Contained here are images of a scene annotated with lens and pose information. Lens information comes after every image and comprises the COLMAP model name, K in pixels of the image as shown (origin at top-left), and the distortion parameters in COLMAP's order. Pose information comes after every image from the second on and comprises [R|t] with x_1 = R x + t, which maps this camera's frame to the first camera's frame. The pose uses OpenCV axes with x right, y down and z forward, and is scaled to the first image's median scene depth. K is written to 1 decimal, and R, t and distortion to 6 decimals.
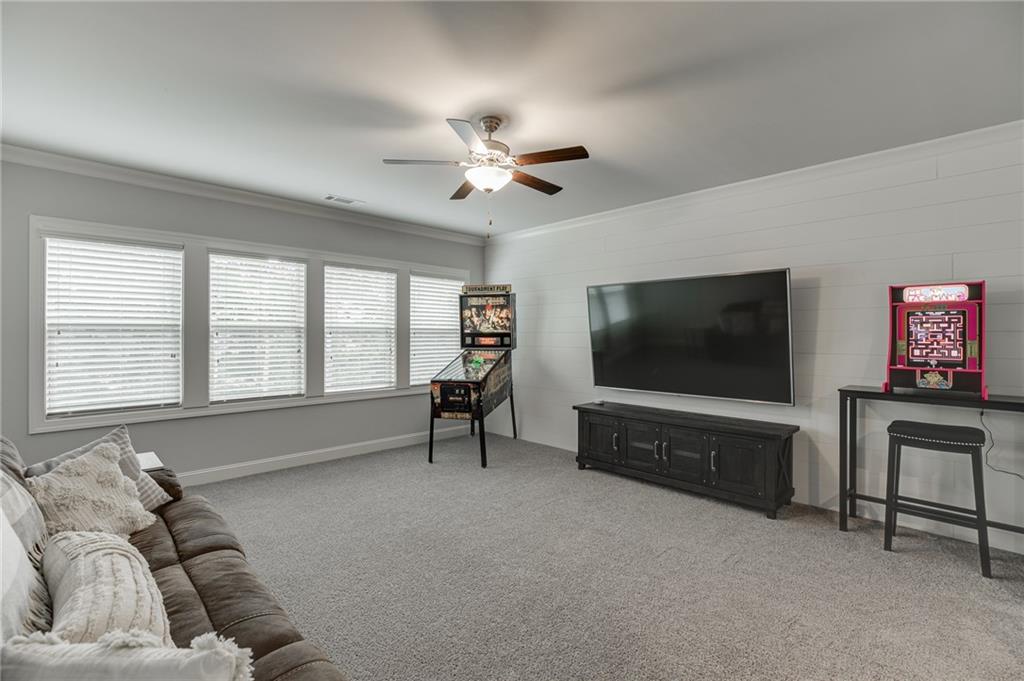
lens RADIAL K [[466.7, 0, 513.0], [0, 466.7, 335.8], [0, 0, 1]] dist [-0.008175, 0.002368]
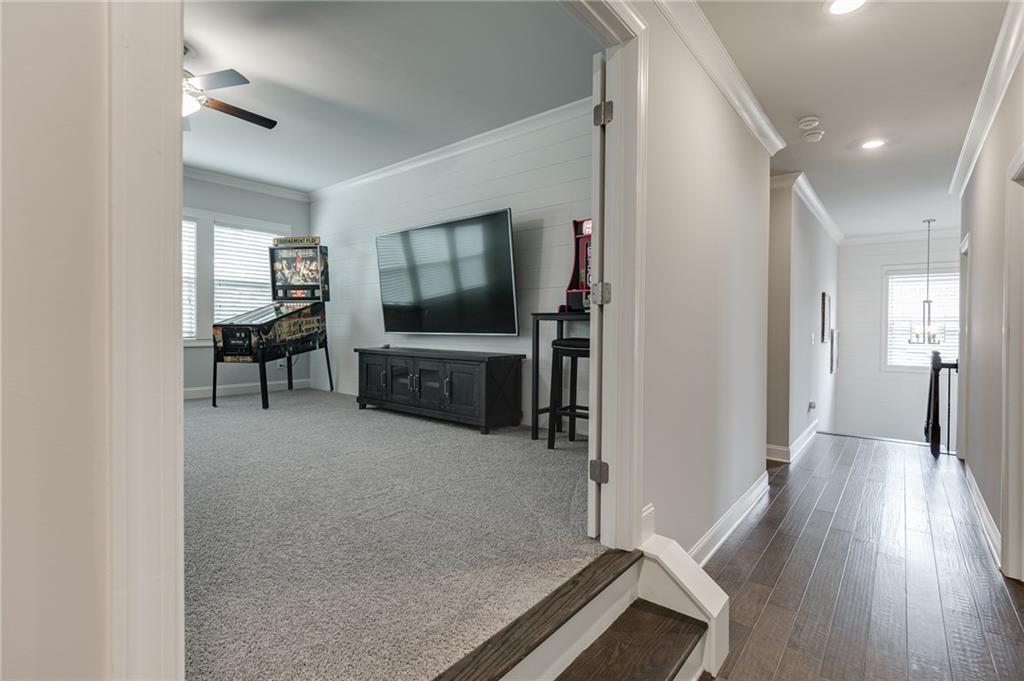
lens RADIAL K [[481.7, 0, 515.6], [0, 481.7, 335.3], [0, 0, 1]] dist [-0.001925, 0.000712]
pose [[0.995036, 0.000612, 0.099514, 0.323461], [-0.002149, 0.999880, 0.015344, 0.088744], [-0.099493, -0.015482, 0.994918, -0.085346]]
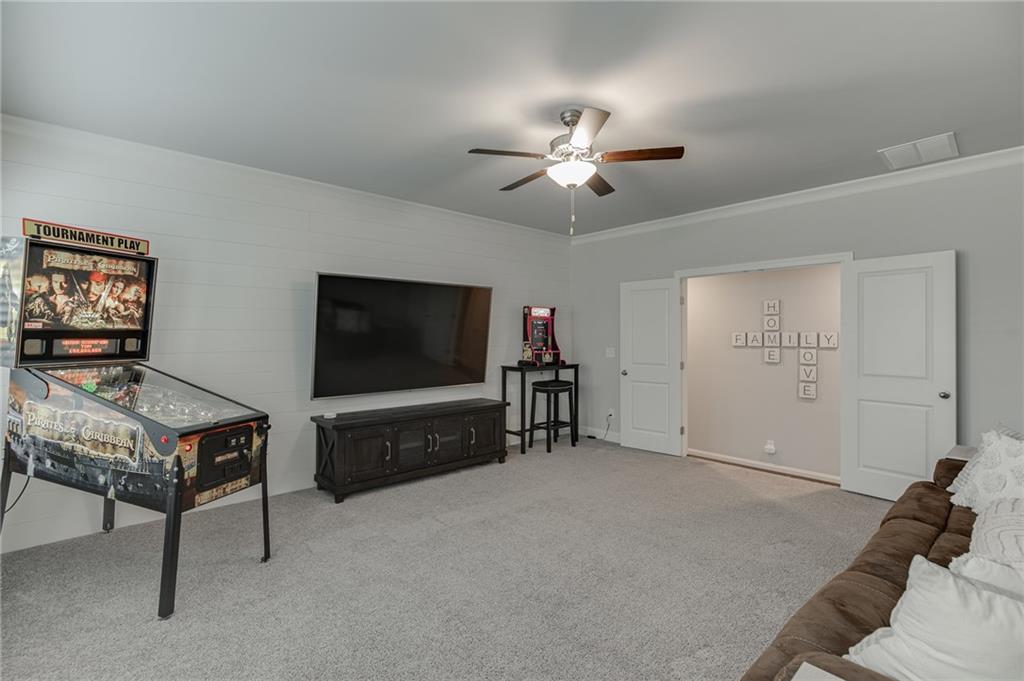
lens RADIAL K [[466.7, 0, 514.8], [0, 466.7, 336.0], [0, 0, 1]] dist [-0.008175, 0.002368]
pose [[0.039694, -0.007766, 0.999182, -0.542492], [-0.001444, 0.999968, 0.007829, -0.004278], [-0.999211, -0.001754, 0.039681, 0.568711]]
